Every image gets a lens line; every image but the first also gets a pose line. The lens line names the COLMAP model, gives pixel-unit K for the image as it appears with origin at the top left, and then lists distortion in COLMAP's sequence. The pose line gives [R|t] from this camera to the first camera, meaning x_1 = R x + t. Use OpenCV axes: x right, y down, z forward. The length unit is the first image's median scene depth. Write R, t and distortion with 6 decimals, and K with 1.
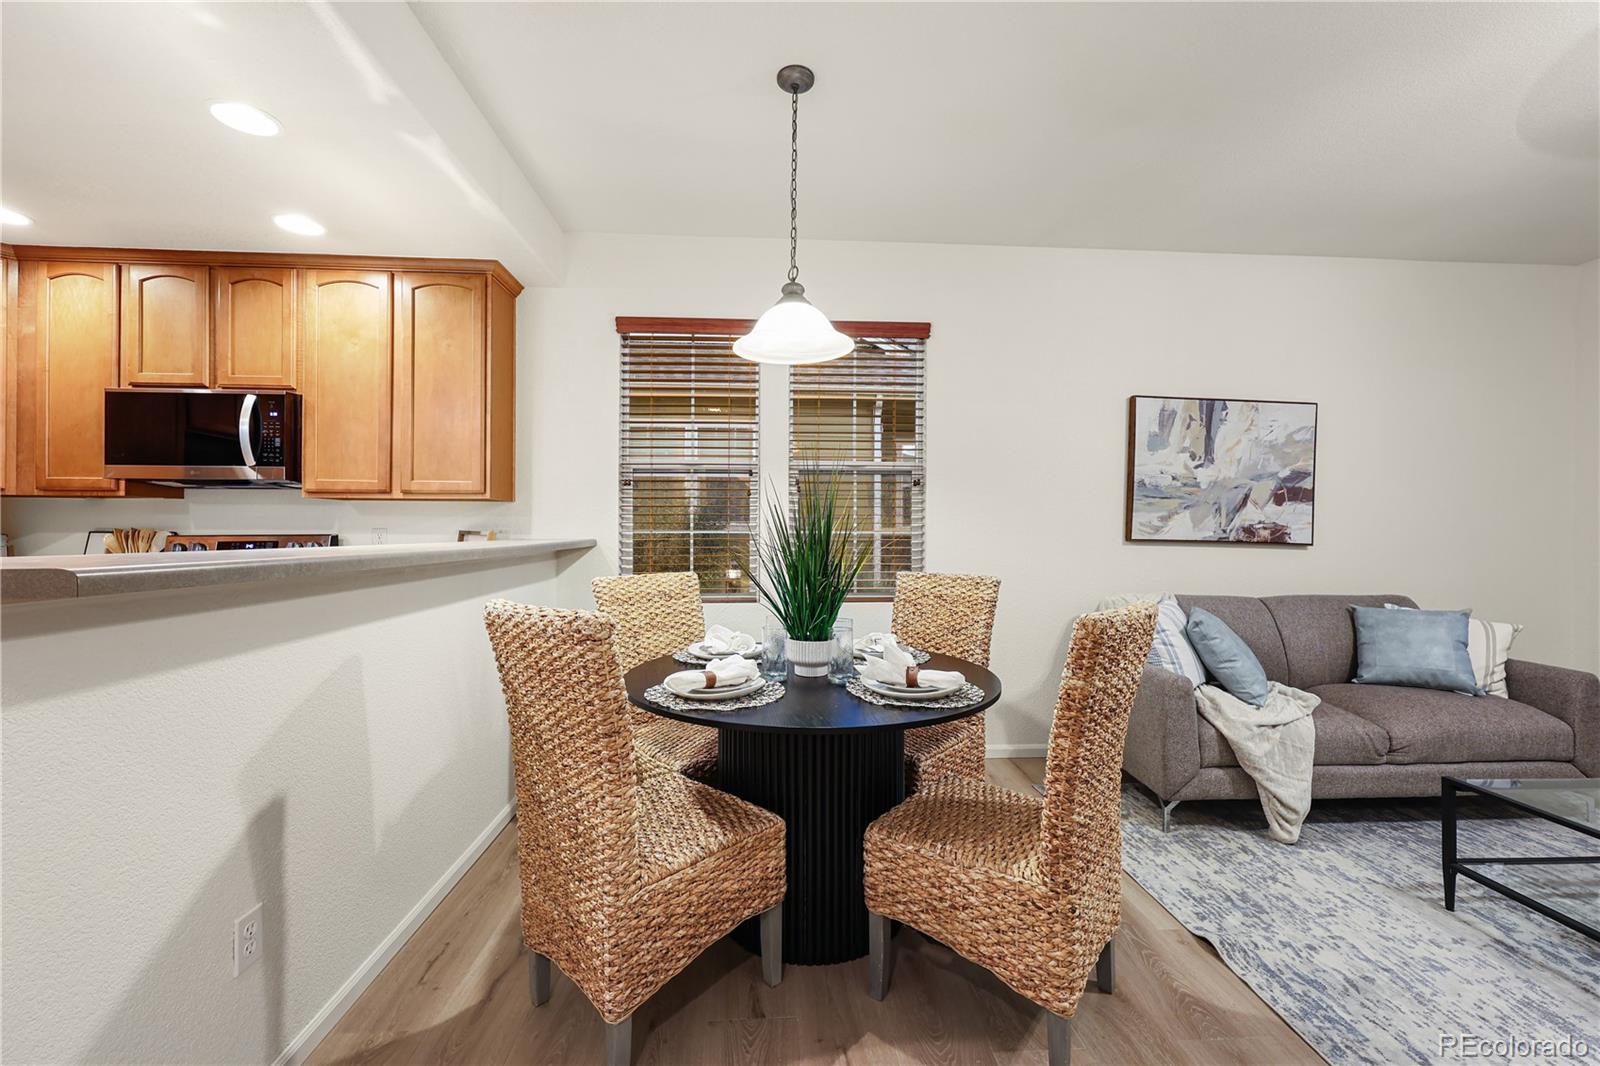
lens RADIAL K [[642.2, 0, 797.0], [0, 642.2, 532.8], [0, 0, 1]] dist [0.000429, -0.000494]
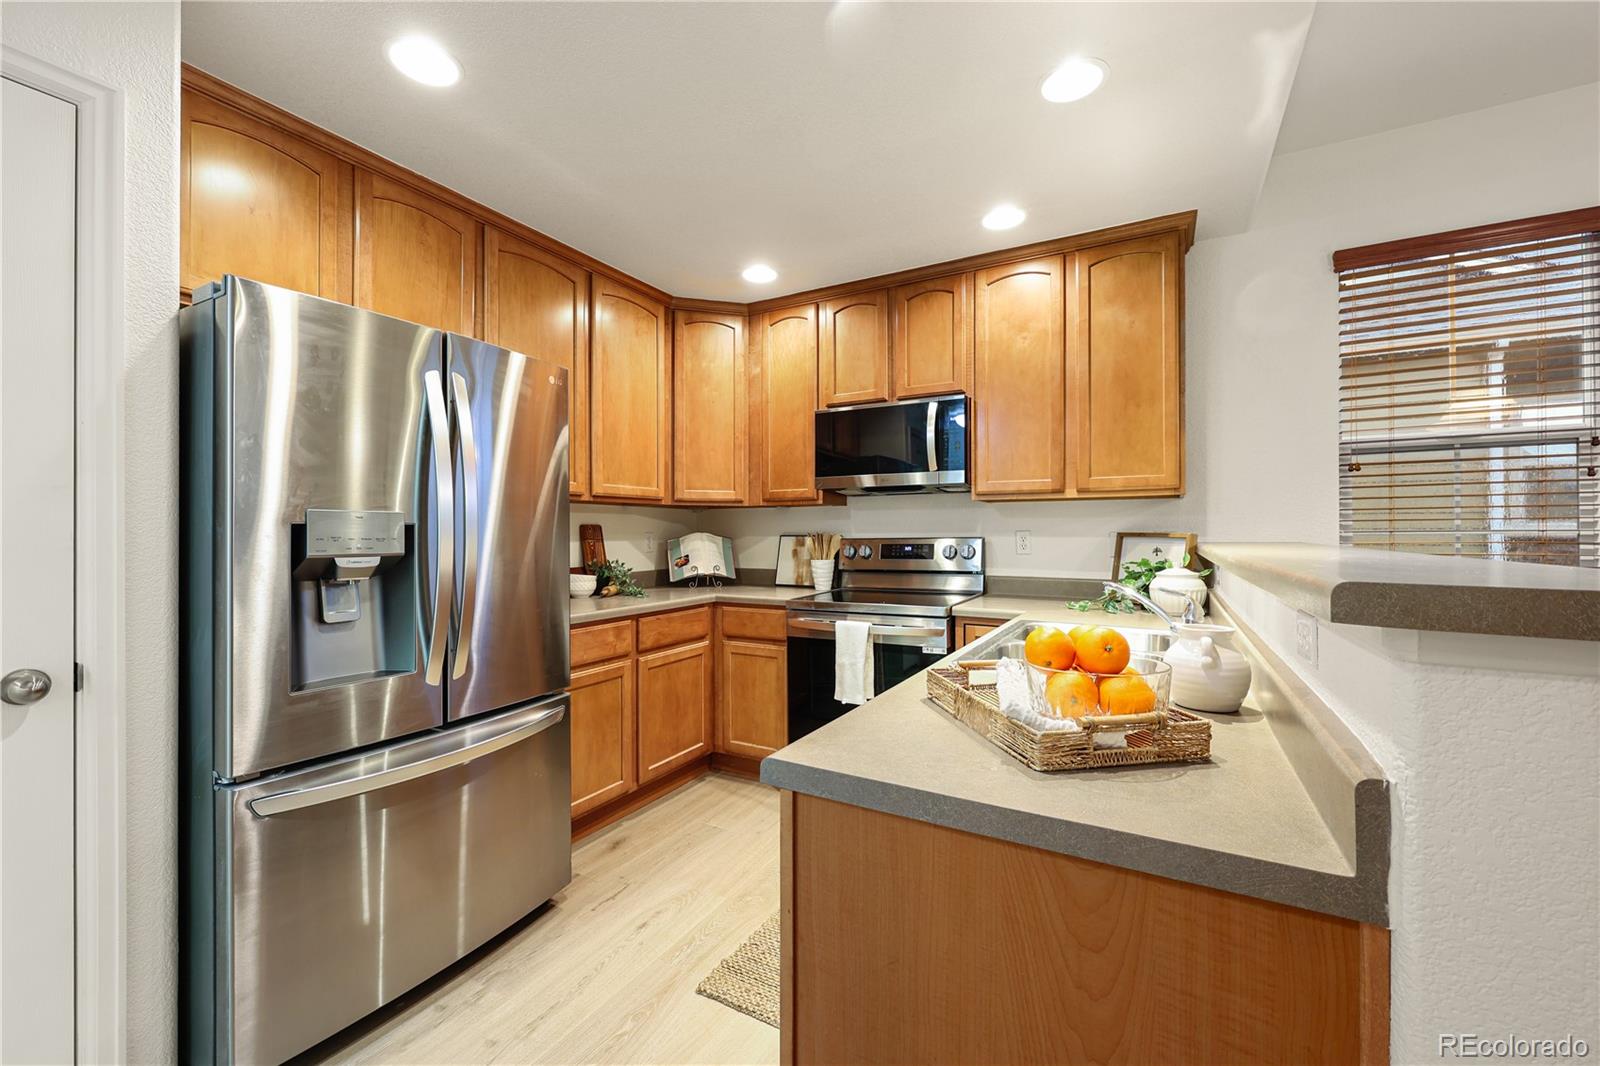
lens RADIAL K [[642.2, 0, 802.8], [0, 642.2, 530.9], [0, 0, 1]] dist [0.000429, -0.000494]
pose [[0.841498, -0.007742, -0.540205, -0.436685], [0.005479, 0.999968, -0.005798, -0.002994], [0.540233, 0.001919, 0.841513, 0.017489]]
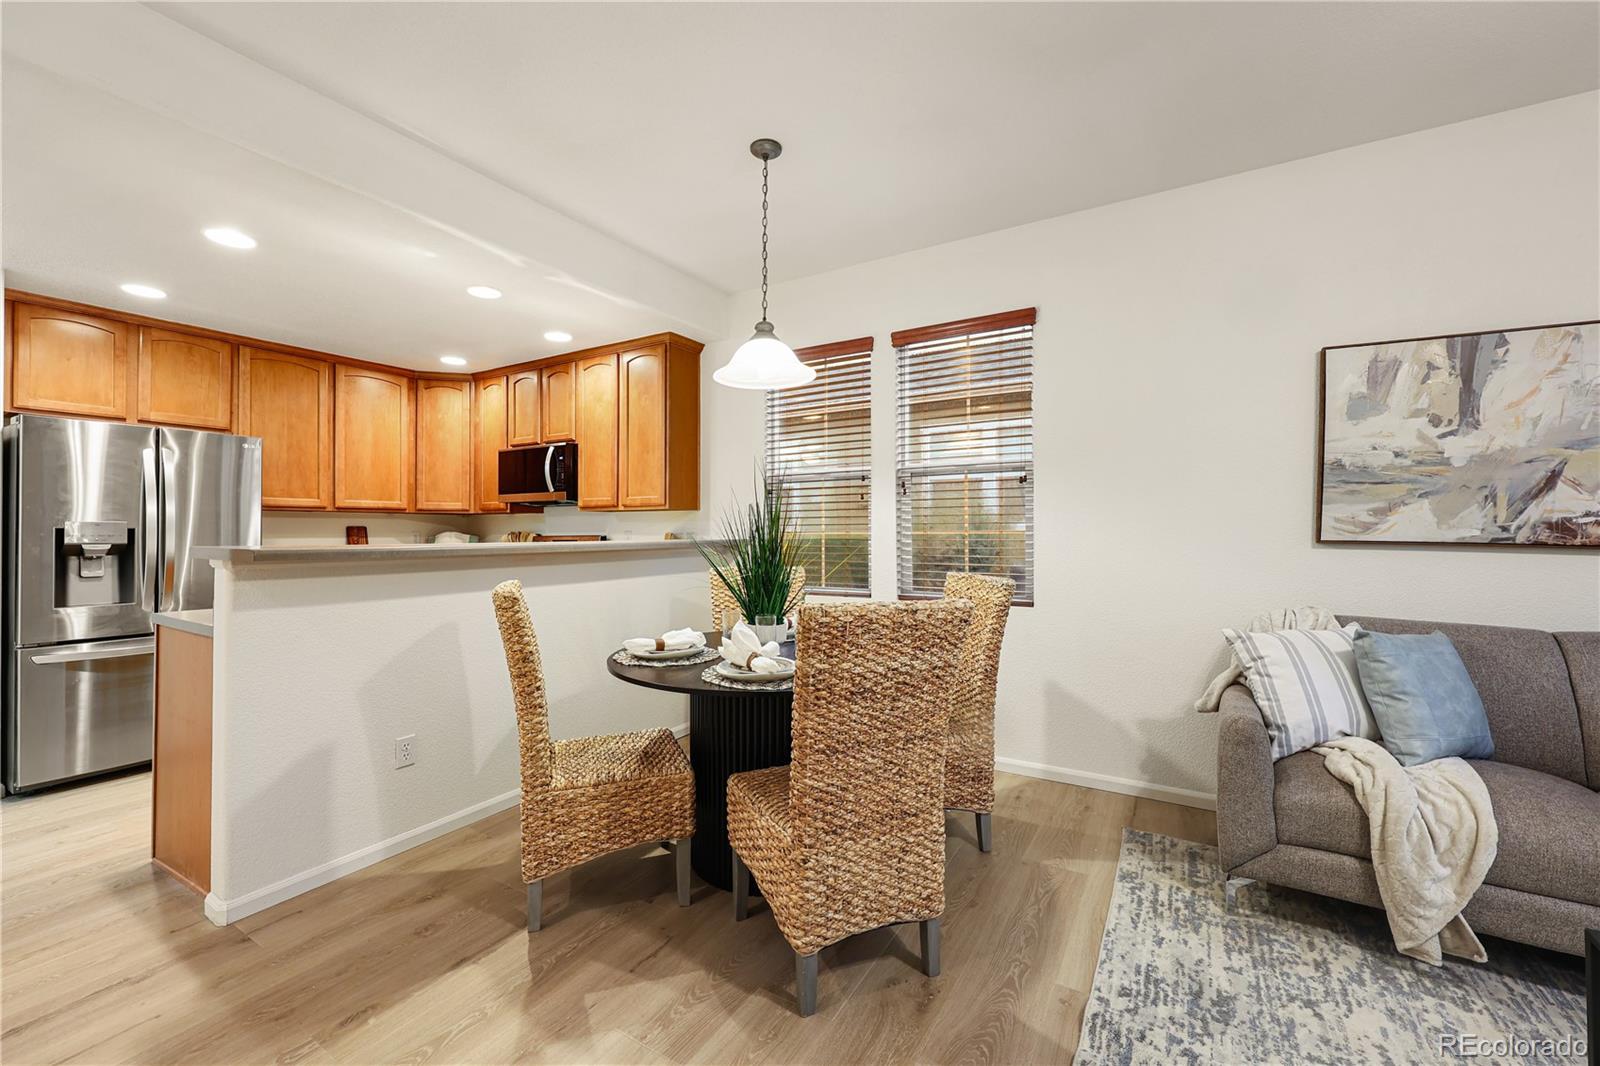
lens RADIAL K [[642.2, 0, 800.5], [0, 642.2, 526.5], [0, 0, 1]] dist [0.000429, -0.000494]
pose [[0.823870, -0.009233, -0.566704, 0.502879], [0.003966, 0.999937, -0.010525, -0.000474], [0.566765, 0.006423, 0.823854, 0.046249]]
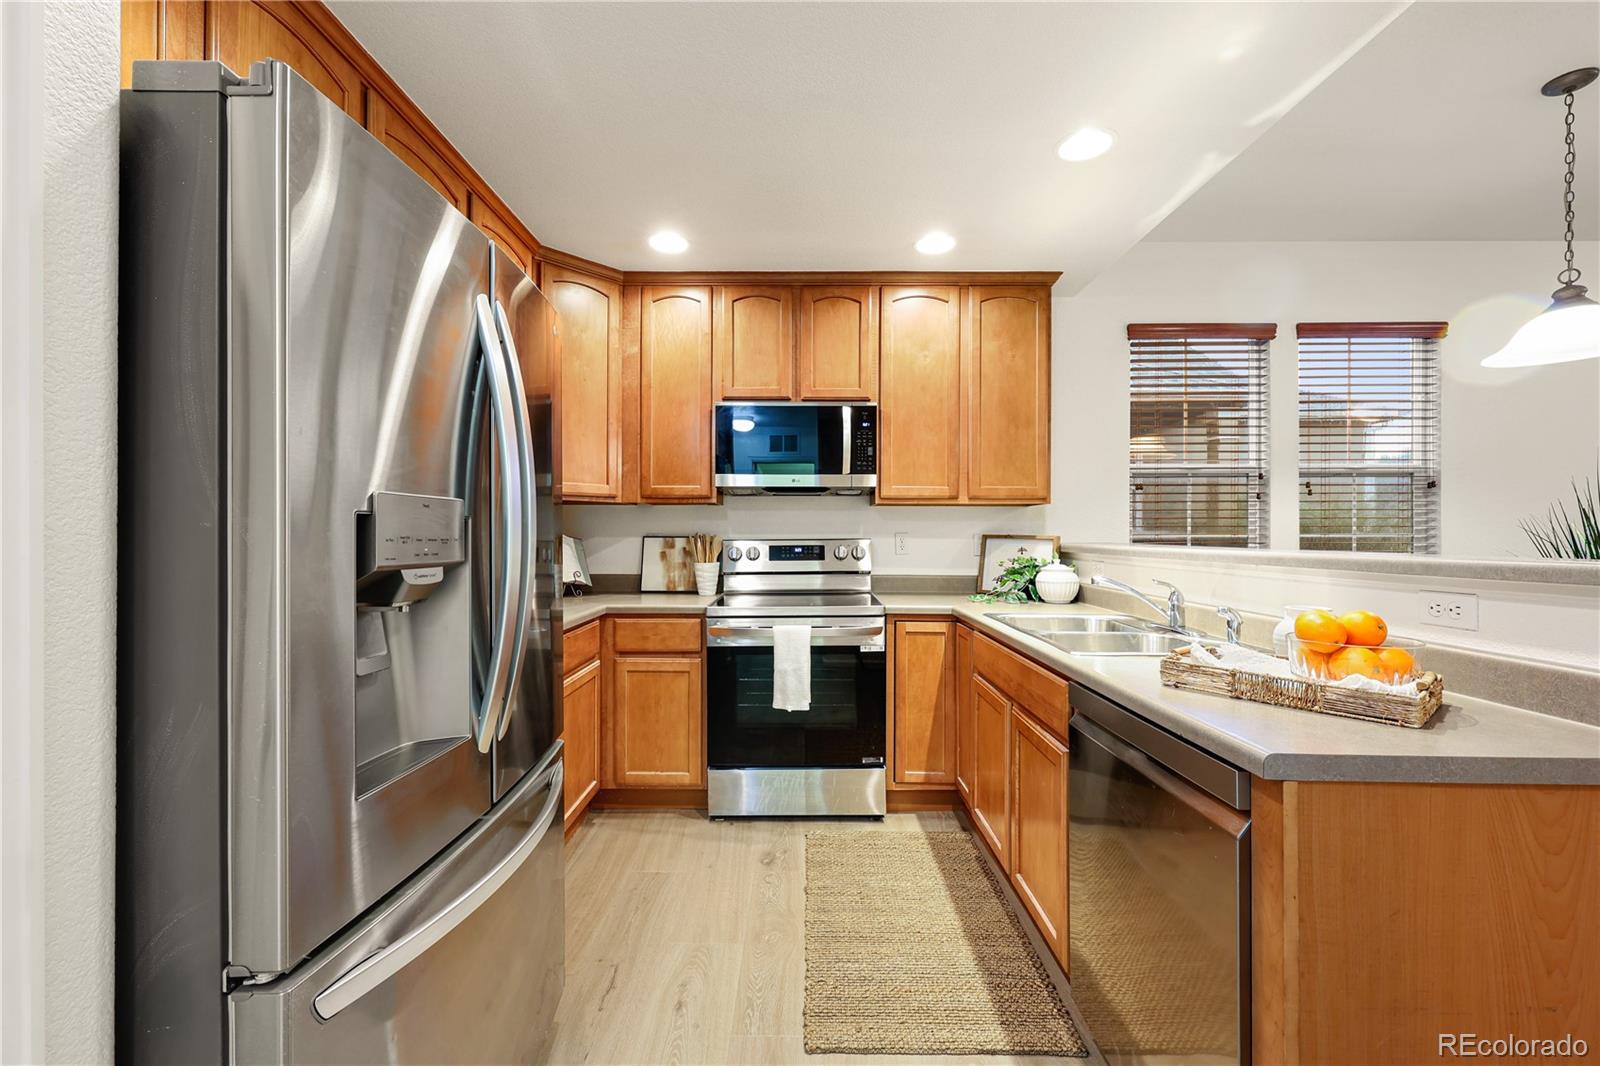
lens RADIAL K [[642.2, 0, 798.1], [0, 642.2, 535.1], [0, 0, 1]] dist [0.000429, -0.000494]
pose [[0.997504, -0.001398, -0.070591, -0.794290], [0.001394, 0.999999, -0.000107, -0.003194], [0.070591, 0.000009, 0.997505, -0.054680]]
